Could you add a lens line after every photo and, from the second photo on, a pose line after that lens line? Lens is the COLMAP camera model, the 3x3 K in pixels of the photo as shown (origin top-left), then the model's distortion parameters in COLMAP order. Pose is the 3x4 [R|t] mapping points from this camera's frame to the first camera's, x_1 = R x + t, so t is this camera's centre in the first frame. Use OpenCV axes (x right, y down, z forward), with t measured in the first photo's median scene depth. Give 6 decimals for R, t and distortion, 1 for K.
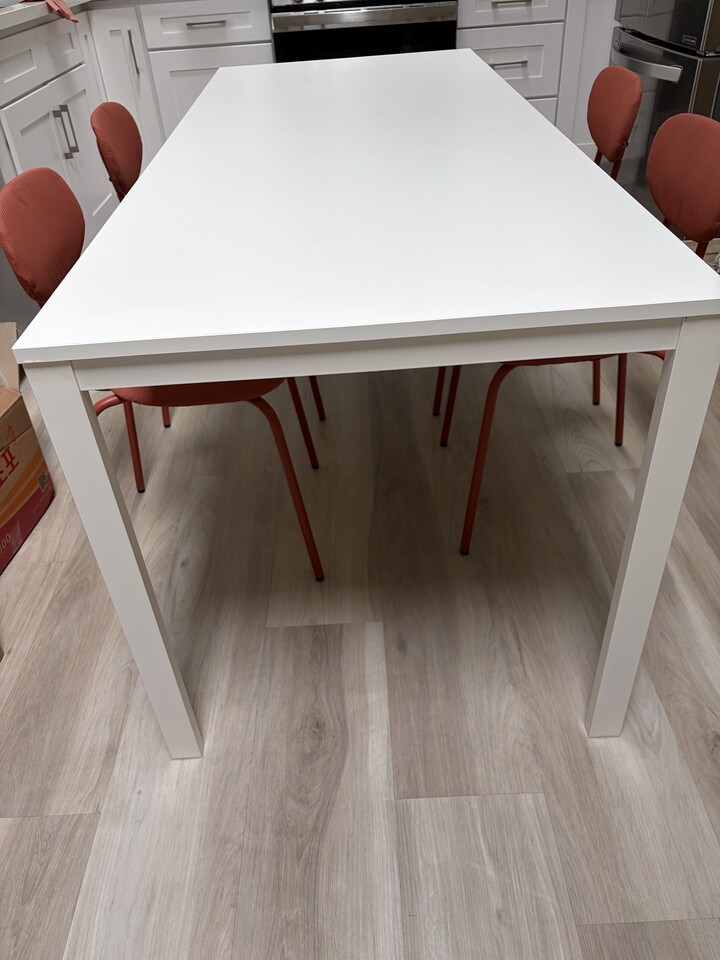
lens RADIAL K [[724.9, 0, 354.7], [0, 724.9, 479.5], [0, 0, 1]] dist [0.045541, -0.049891]
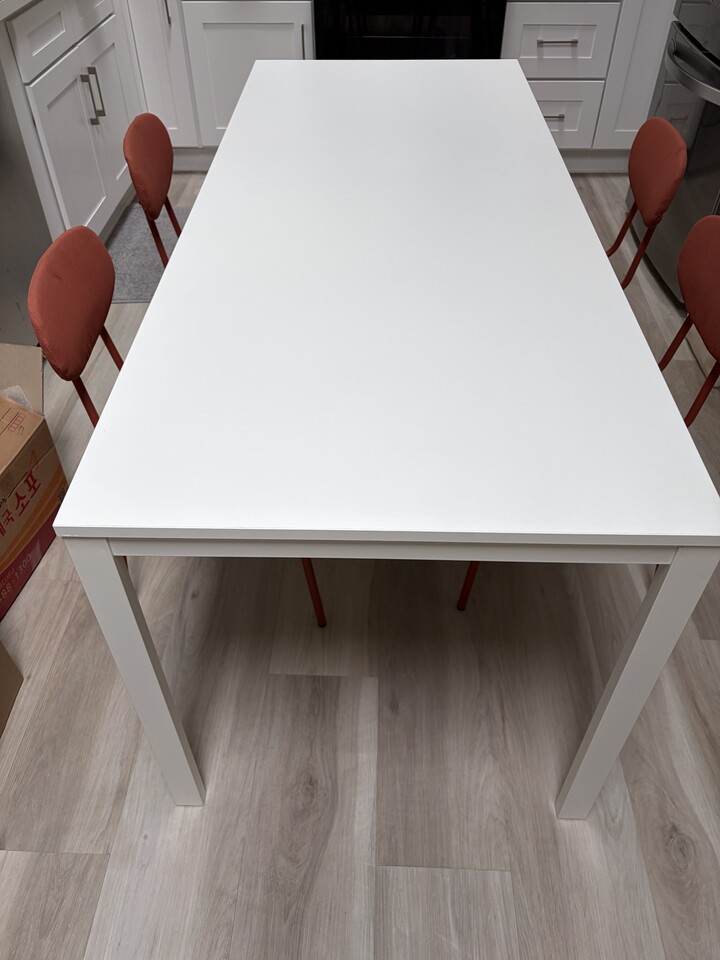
lens RADIAL K [[724.9, 0, 356.2], [0, 724.9, 479.6], [0, 0, 1]] dist [0.045541, -0.049891]
pose [[0.996880, 0.078930, 0.000281, -0.018100], [-0.078417, 0.989977, 0.117460, -0.233405], [0.008993, -0.117115, 0.993078, -0.028376]]
